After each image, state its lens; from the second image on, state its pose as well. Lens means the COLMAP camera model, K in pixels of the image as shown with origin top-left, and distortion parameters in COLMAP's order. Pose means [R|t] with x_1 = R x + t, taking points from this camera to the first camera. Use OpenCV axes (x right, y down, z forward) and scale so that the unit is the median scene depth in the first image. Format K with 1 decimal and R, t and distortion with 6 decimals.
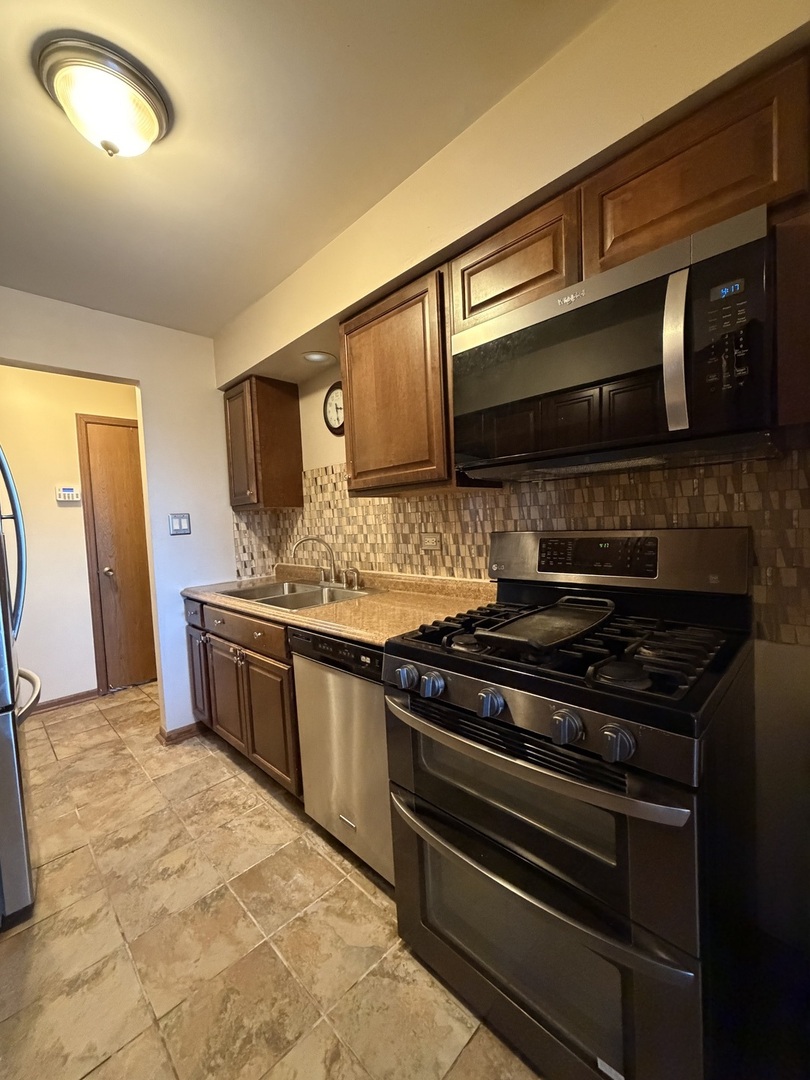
lens RADIAL K [[430.3, 0, 403.2], [0, 430.3, 542.0], [0, 0, 1]] dist [-0.003122, 0.000067]
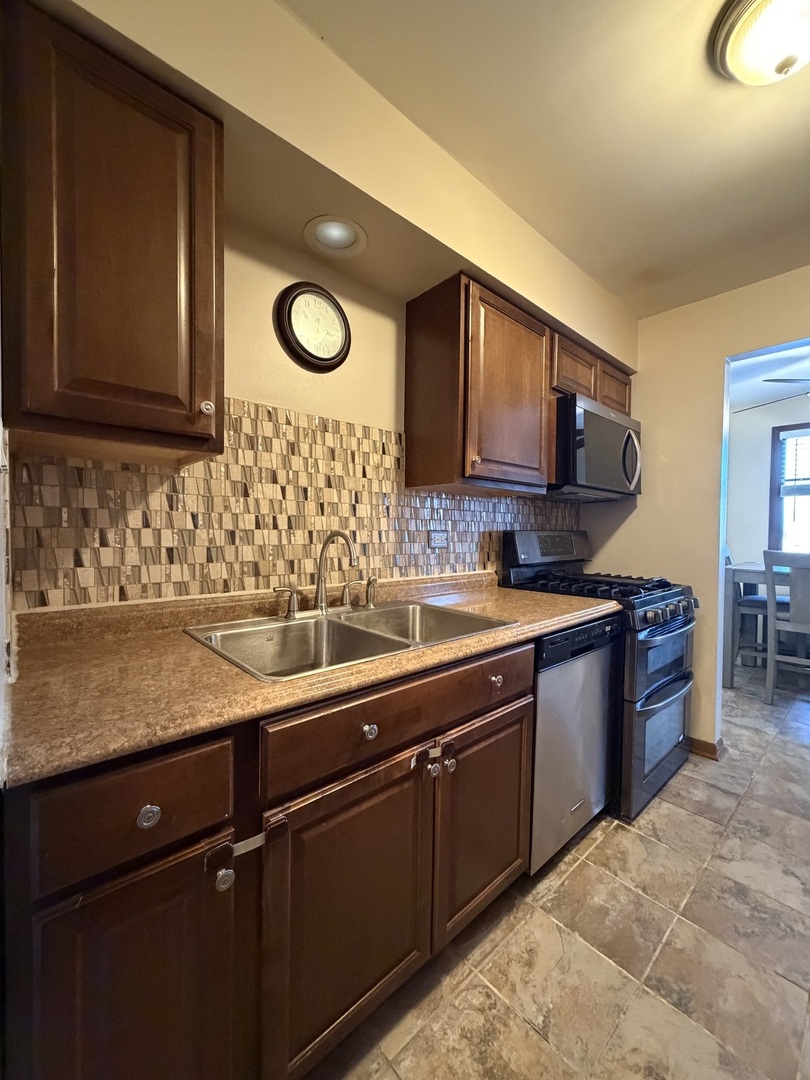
lens RADIAL K [[430.3, 0, 404.8], [0, 430.3, 538.8], [0, 0, 1]] dist [-0.003122, 0.000067]
pose [[0.053094, 0.025740, 0.998258, -0.841018], [0.037717, 0.998903, -0.027763, 0.019711], [-0.997877, 0.039125, 0.052065, 0.941179]]
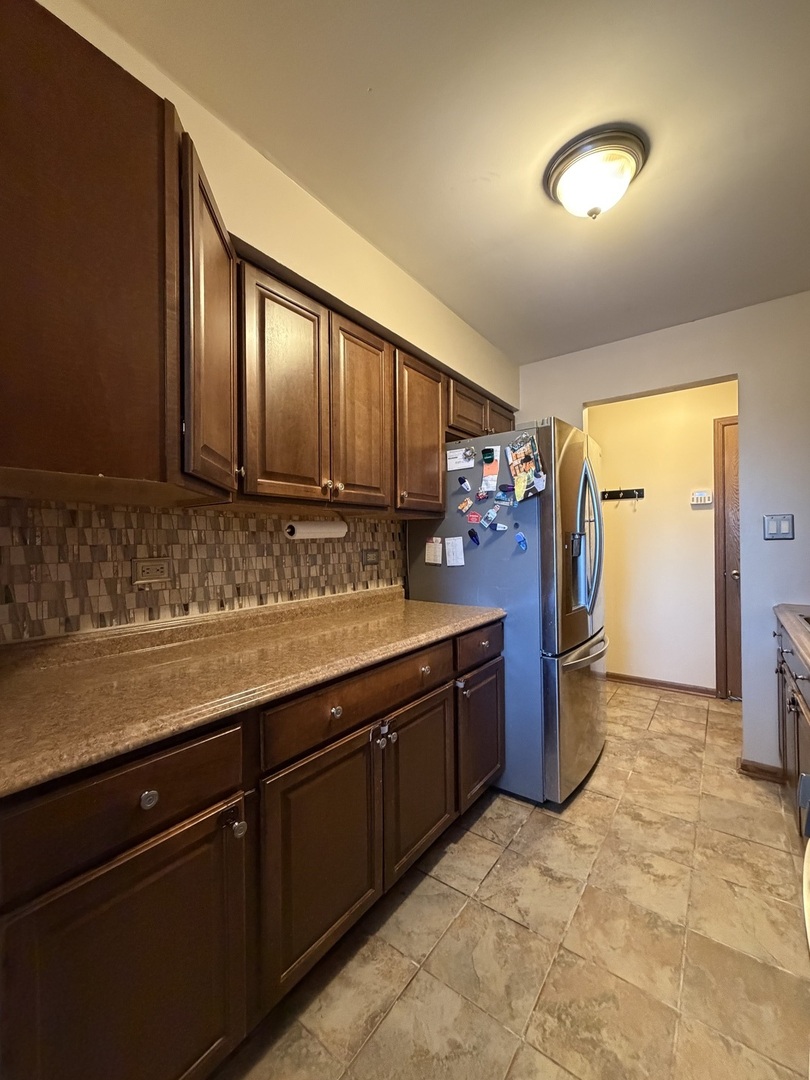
lens RADIAL K [[430.3, 0, 404.4], [0, 430.3, 541.0], [0, 0, 1]] dist [-0.003122, 0.000067]
pose [[0.147935, 0.042593, -0.988079, 0.245505], [-0.046314, 0.998274, 0.036098, -0.012348], [0.987912, 0.040422, 0.149653, 0.175690]]
